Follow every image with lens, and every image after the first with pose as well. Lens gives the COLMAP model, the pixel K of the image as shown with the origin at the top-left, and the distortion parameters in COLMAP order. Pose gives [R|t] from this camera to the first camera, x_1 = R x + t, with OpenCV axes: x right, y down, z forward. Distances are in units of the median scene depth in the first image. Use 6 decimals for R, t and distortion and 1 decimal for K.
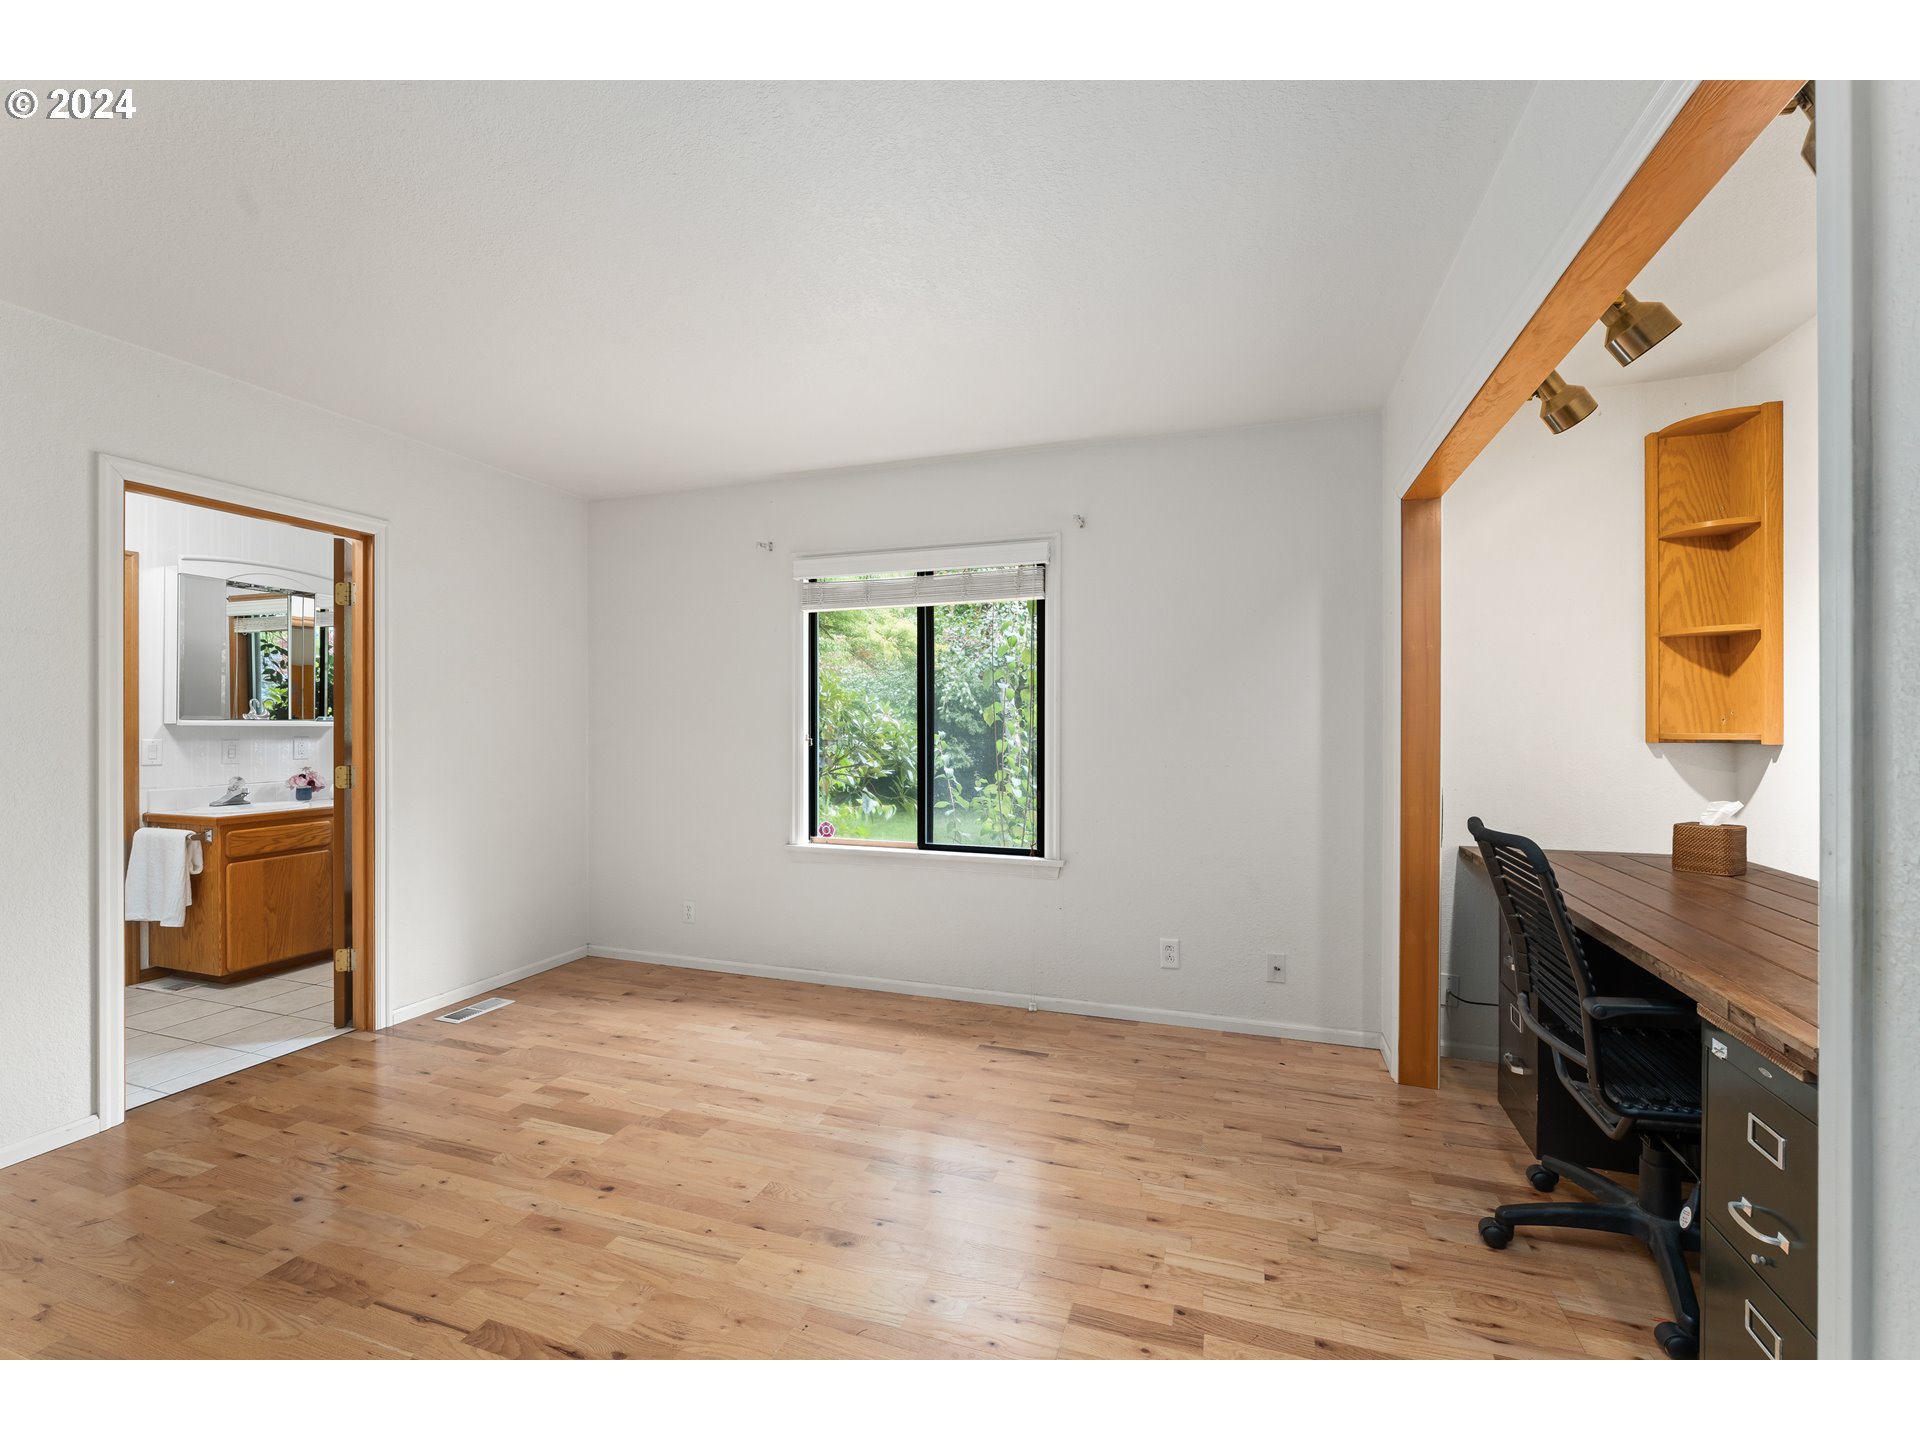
lens RADIAL K [[824.4, 0, 955.6], [0, 824.4, 718.1], [0, 0, 1]] dist [-0.001927, -0.000166]
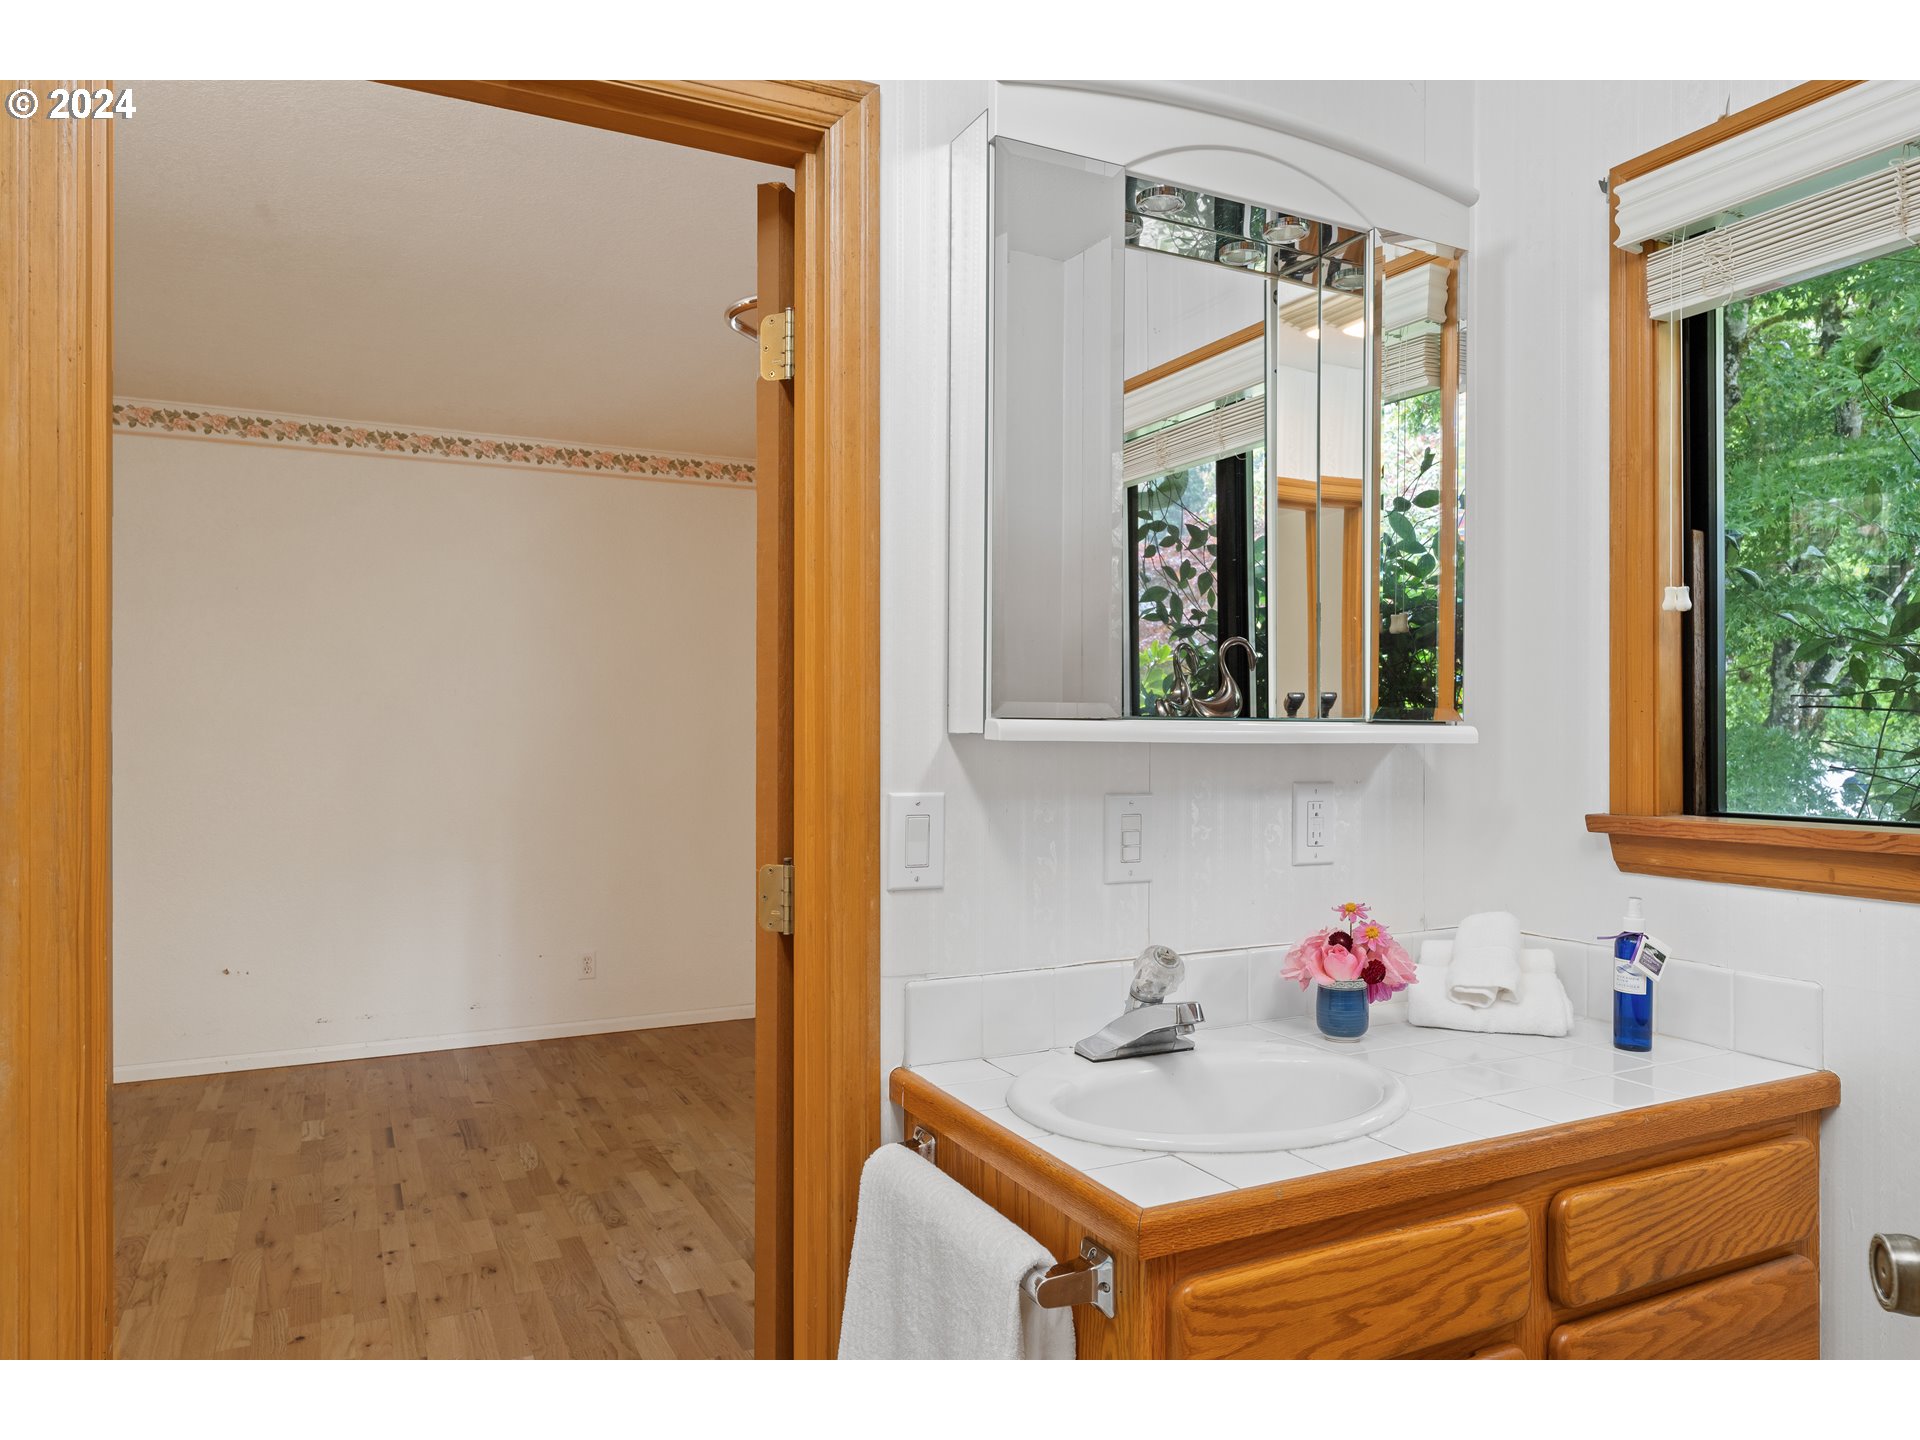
lens RADIAL K [[1306.3, 0, 958.5], [0, 1306.3, 723.0], [0, 0, 1]] dist [-0.013654, -0.003324]
pose [[0.718815, 0.000886, -0.695201, -0.598822], [0.000316, 0.999999, 0.001602, 0.002109], [0.695202, -0.001372, 0.718813, 0.627679]]
